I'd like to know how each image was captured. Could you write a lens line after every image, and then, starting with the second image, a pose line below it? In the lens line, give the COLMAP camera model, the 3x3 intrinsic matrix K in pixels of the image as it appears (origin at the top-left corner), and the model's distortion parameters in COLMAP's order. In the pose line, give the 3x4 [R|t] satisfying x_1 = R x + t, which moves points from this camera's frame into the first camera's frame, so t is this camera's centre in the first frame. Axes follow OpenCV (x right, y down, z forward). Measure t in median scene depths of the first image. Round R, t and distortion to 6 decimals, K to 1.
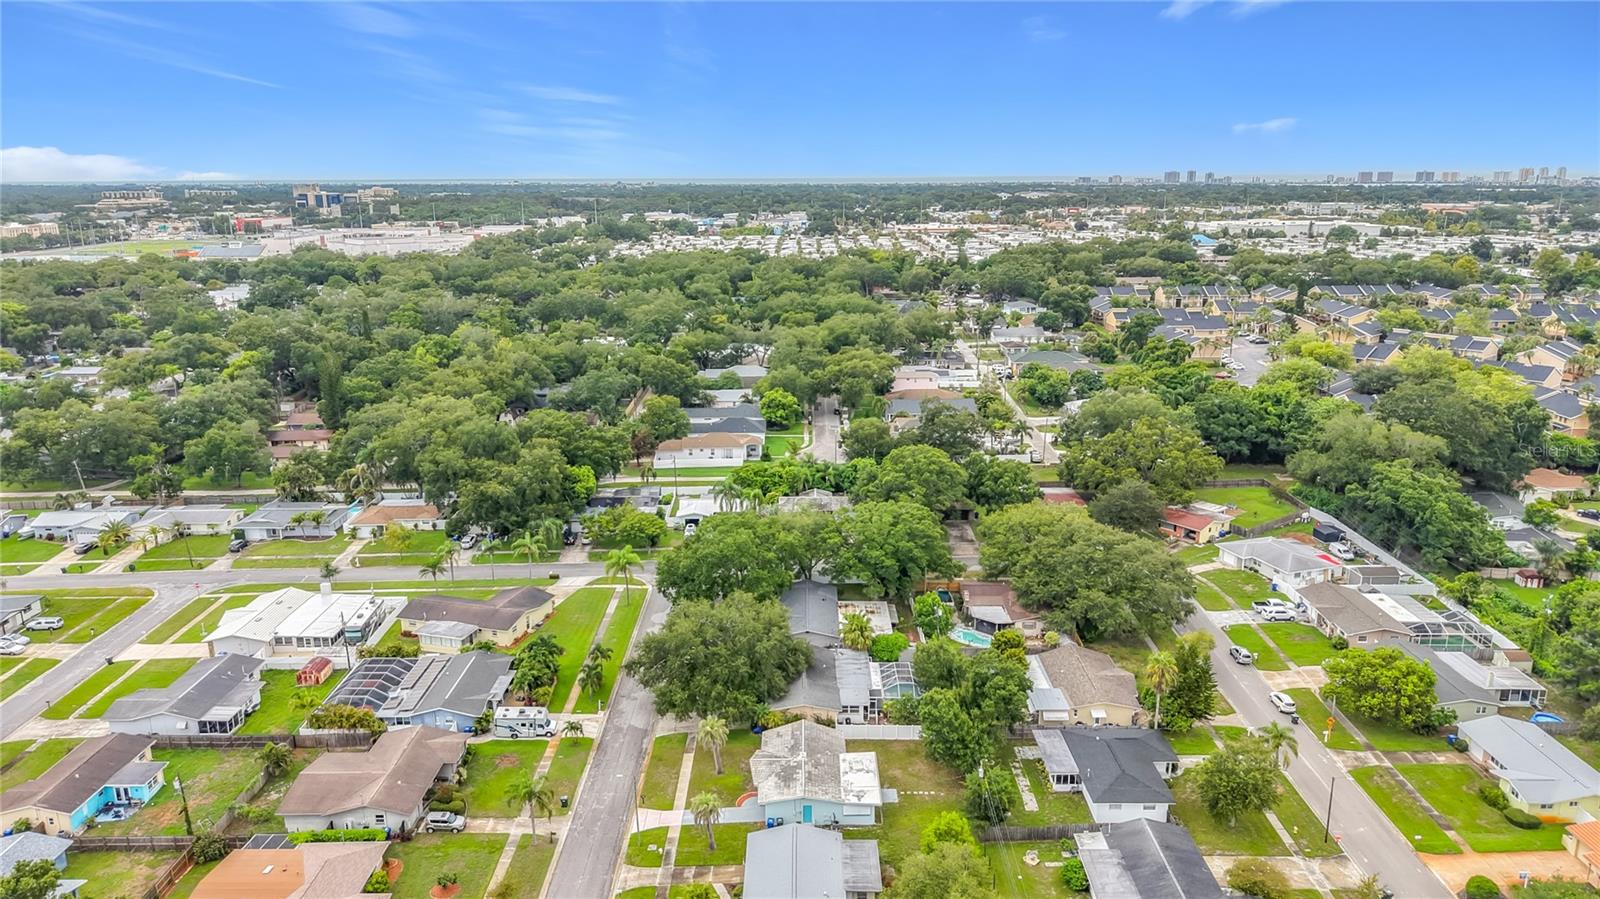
lens RADIAL K [[1078.6, 0, 796.7], [0, 1078.6, 459.3], [0, 0, 1]] dist [0.028158, -0.033074]
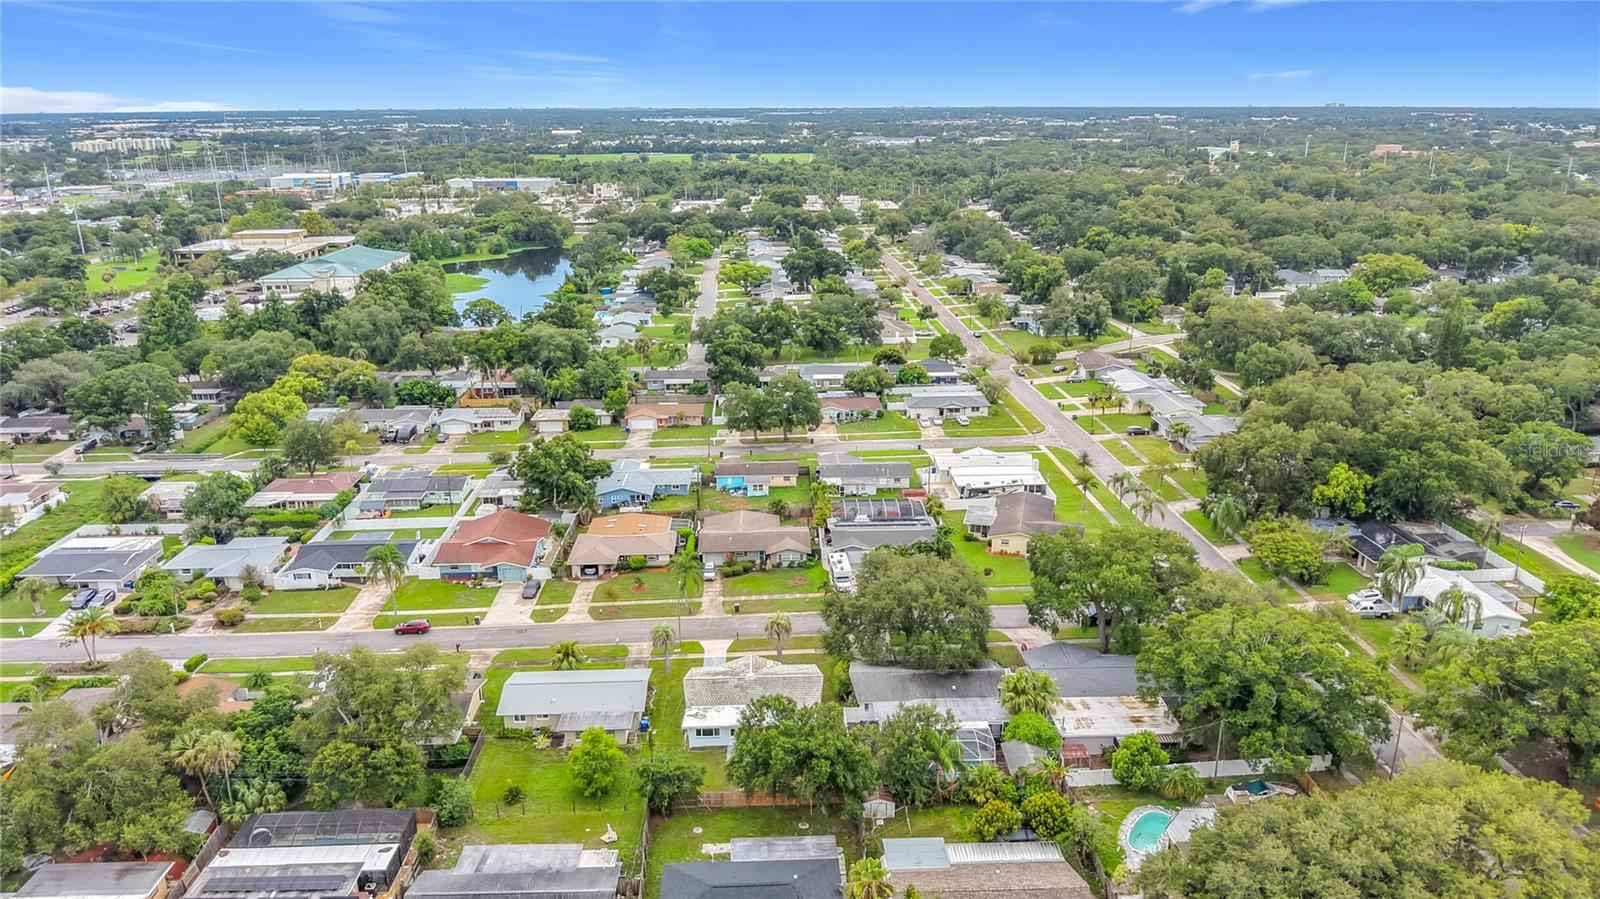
lens RADIAL K [[1078.6, 0, 808.7], [0, 1078.6, 464.1], [0, 0, 1]] dist [0.028158, -0.033074]
pose [[0.046086, 0.321651, -0.945736, 0.623583], [-0.252032, 0.919858, 0.300568, -0.161054], [0.966621, 0.224504, 0.123459, 0.595223]]
